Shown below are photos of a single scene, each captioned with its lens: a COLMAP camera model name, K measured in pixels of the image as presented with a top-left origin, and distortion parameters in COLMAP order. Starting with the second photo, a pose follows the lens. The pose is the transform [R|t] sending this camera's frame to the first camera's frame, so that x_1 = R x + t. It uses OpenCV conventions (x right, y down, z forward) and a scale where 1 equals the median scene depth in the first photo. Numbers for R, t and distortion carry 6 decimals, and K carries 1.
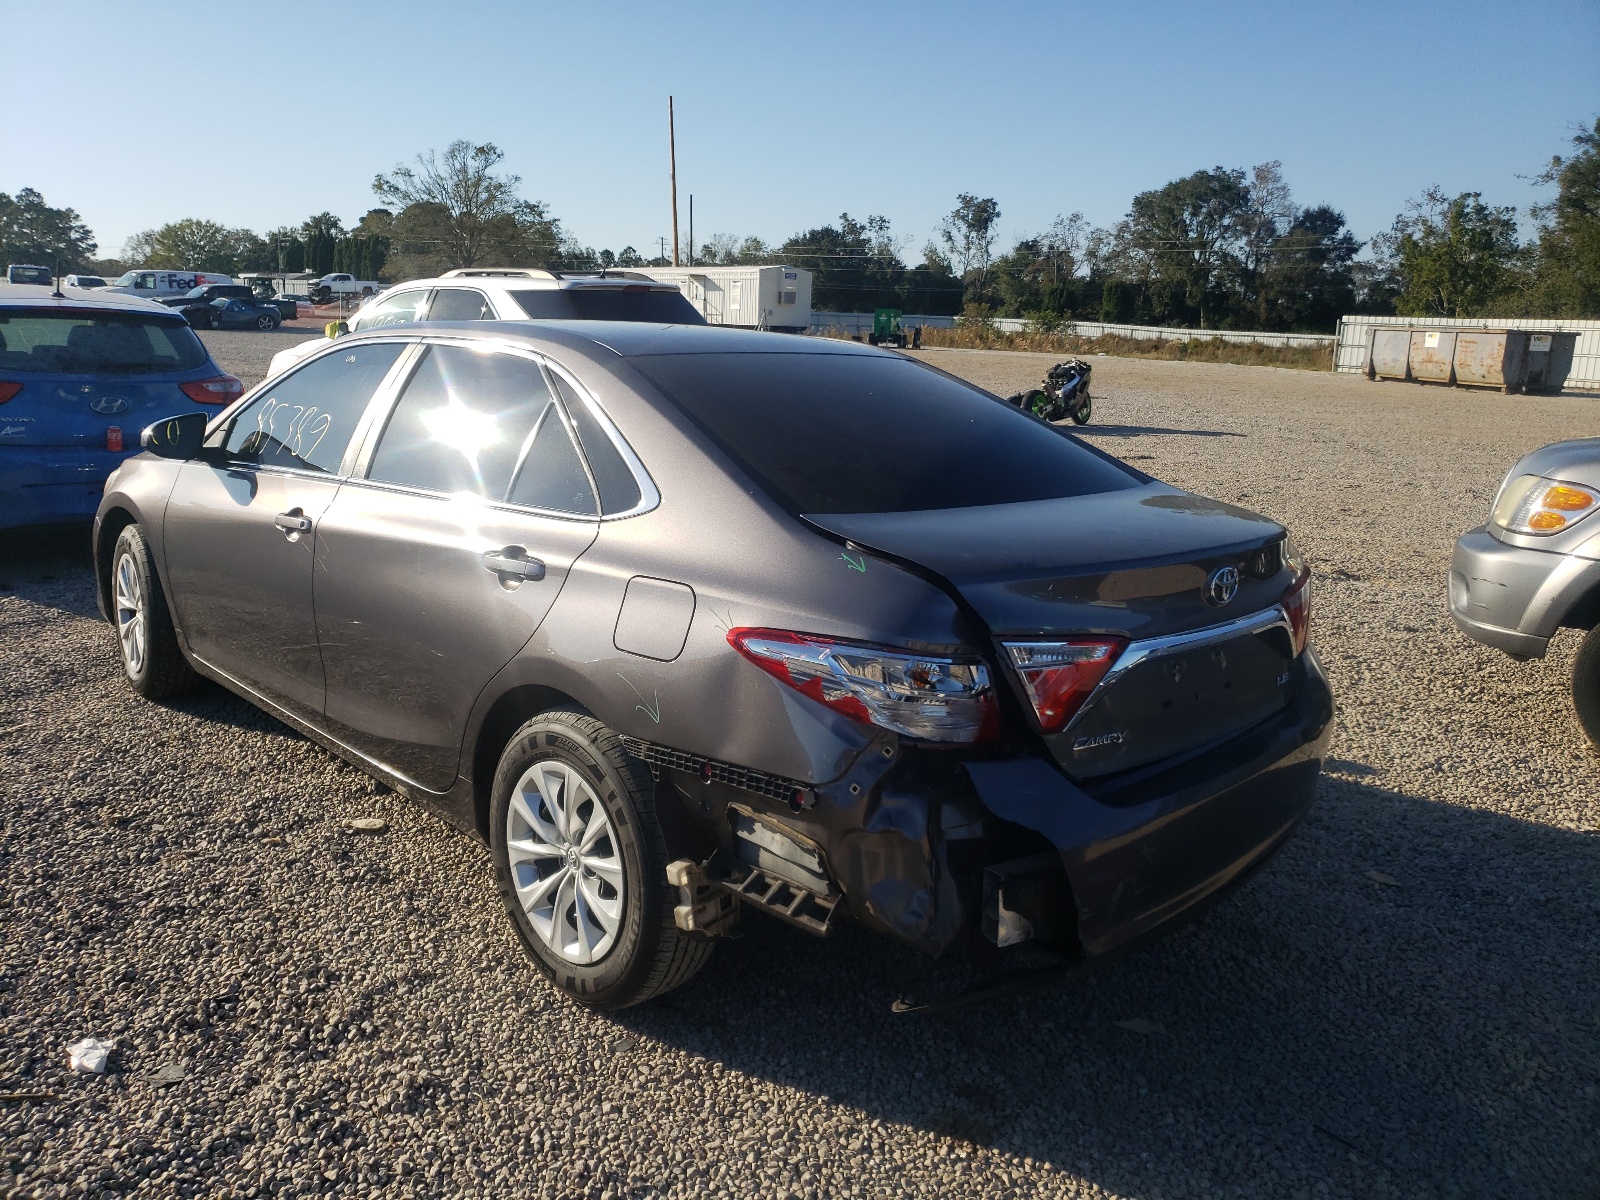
lens RADIAL K [[1179.3, 0, 800.0], [0, 1179.3, 600.0], [0, 0, 1]] dist [0.010271, 0.006861]
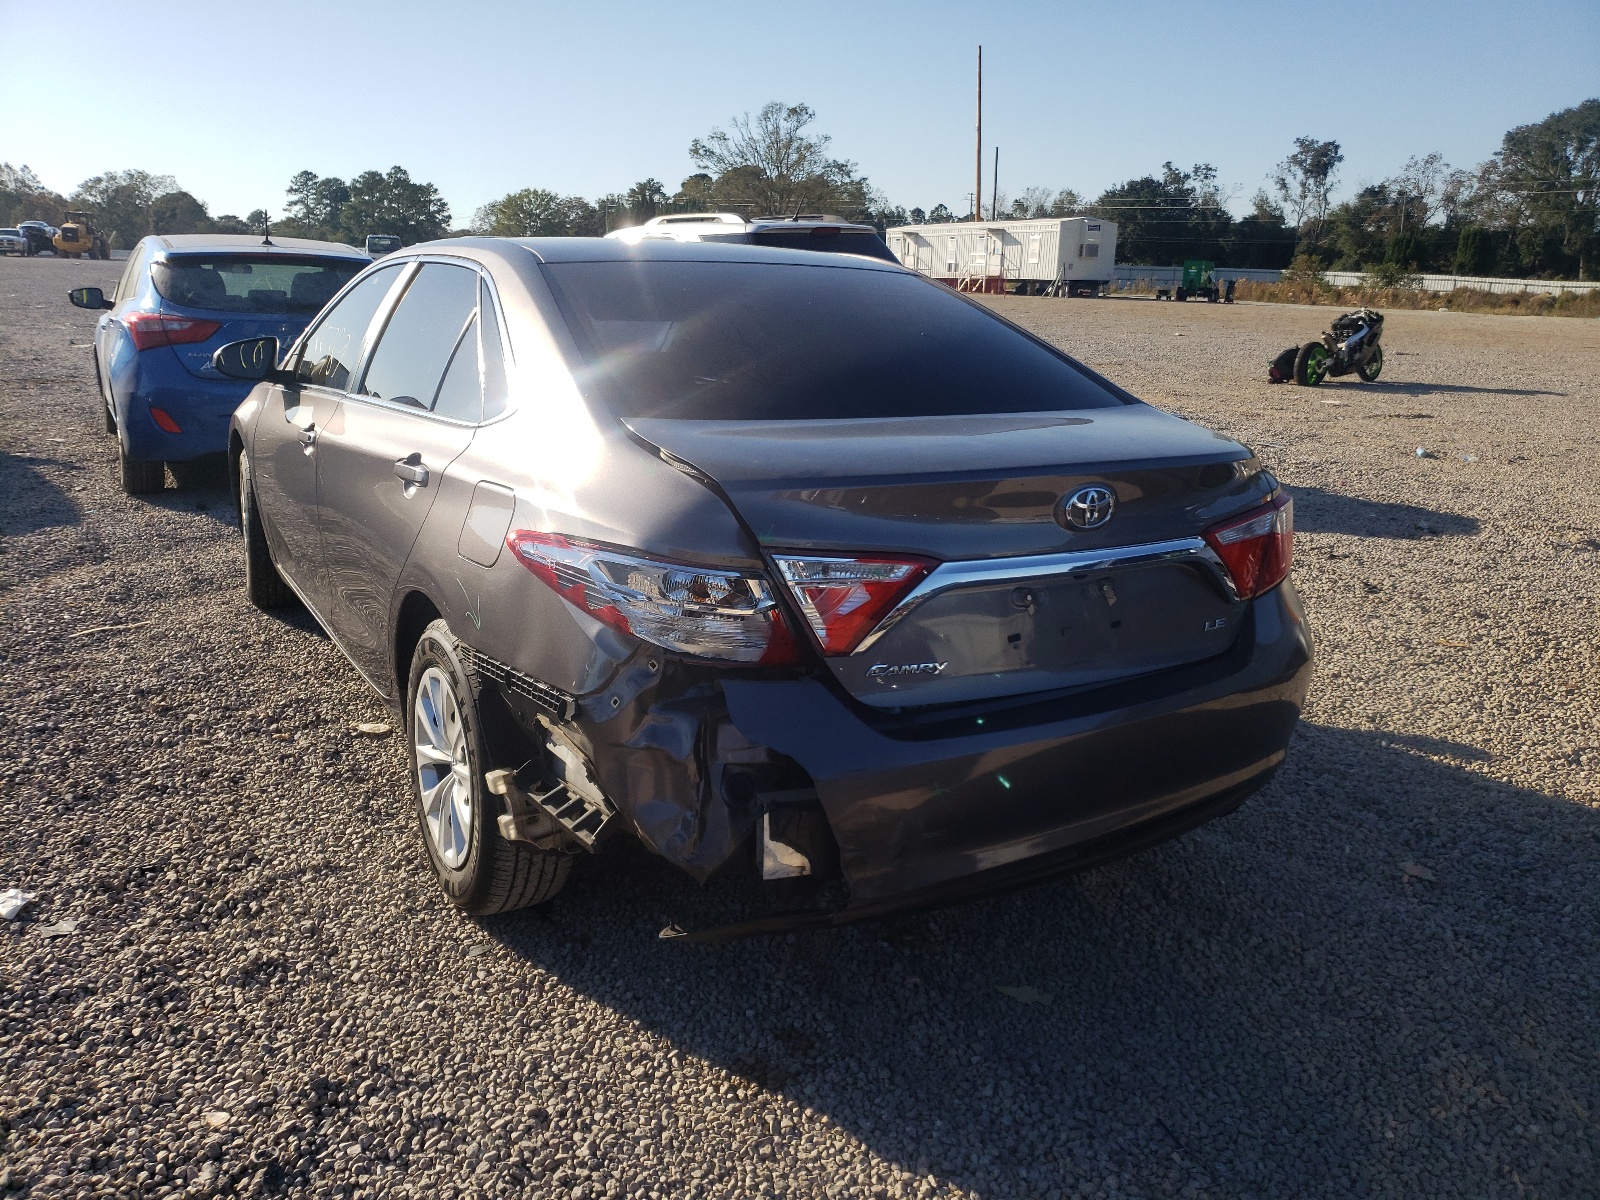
lens RADIAL K [[1187.1, 0, 800.0], [0, 1187.1, 600.0], [0, 0, 1]] dist [0.006749, 0.012258]
pose [[0.976290, 0.046949, -0.211315, 0.316114], [-0.039388, 0.998429, 0.039855, 0.026995], [0.212854, -0.030587, 0.976605, 0.076484]]
